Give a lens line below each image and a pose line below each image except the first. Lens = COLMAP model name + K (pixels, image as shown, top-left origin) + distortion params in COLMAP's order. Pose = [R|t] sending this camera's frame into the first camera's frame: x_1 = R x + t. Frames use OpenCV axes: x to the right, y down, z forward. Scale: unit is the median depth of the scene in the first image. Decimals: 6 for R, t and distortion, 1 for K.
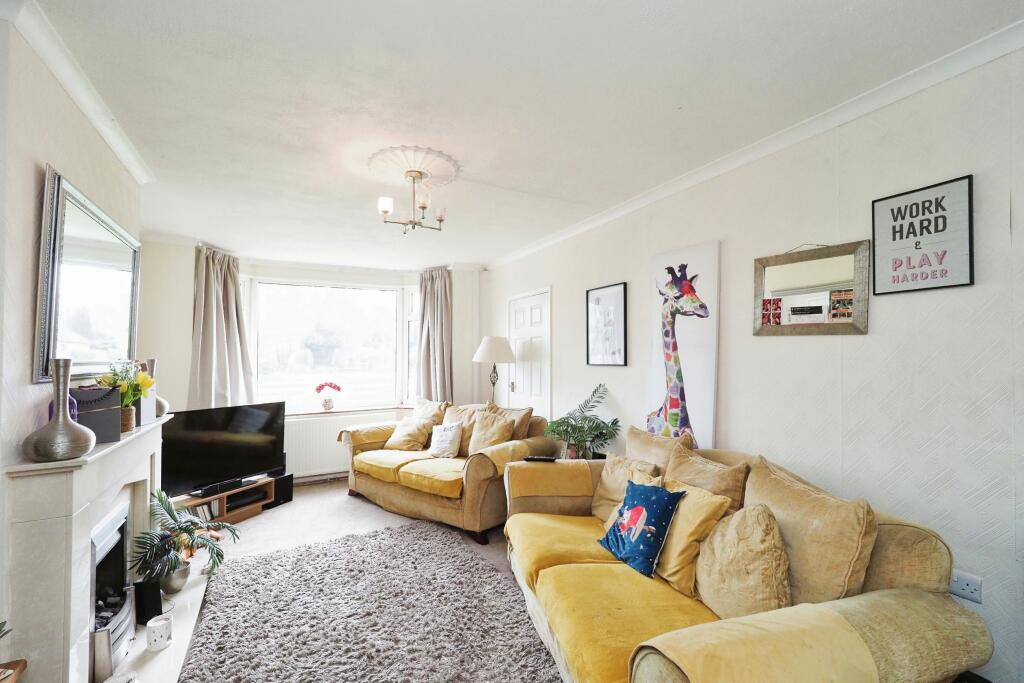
lens RADIAL K [[431.1, 0, 508.3], [0, 431.1, 336.6], [0, 0, 1]] dist [-0.019317, 0.000241]
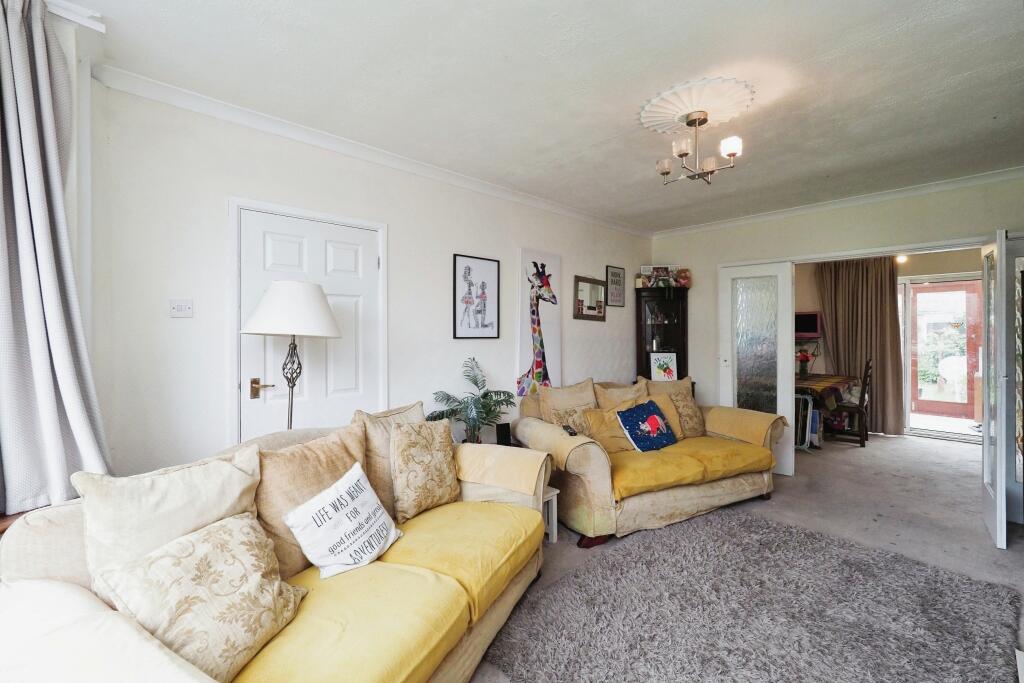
lens RADIAL K [[431.1, 0, 508.3], [0, 431.1, 336.6], [0, 0, 1]] dist [-0.019317, 0.000241]
pose [[-0.261094, 0.003855, 0.965306, -0.802951], [-0.037658, 0.999190, -0.014176, 0.080515], [-0.964578, -0.040053, -0.260738, 1.297261]]
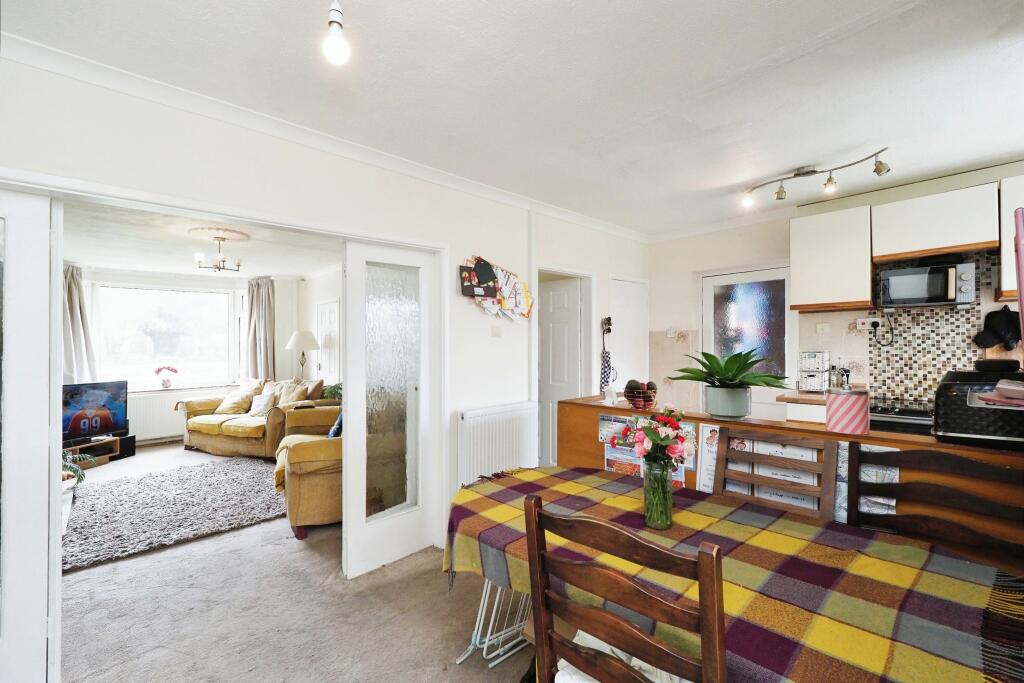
lens RADIAL K [[431.1, 0, 508.3], [0, 431.1, 336.6], [0, 0, 1]] dist [-0.019317, 0.000241]
pose [[0.964197, 0.001335, 0.265184, 0.299424], [-0.009308, 0.999541, 0.028813, -0.035959], [-0.265024, -0.030250, 0.963767, -0.643918]]
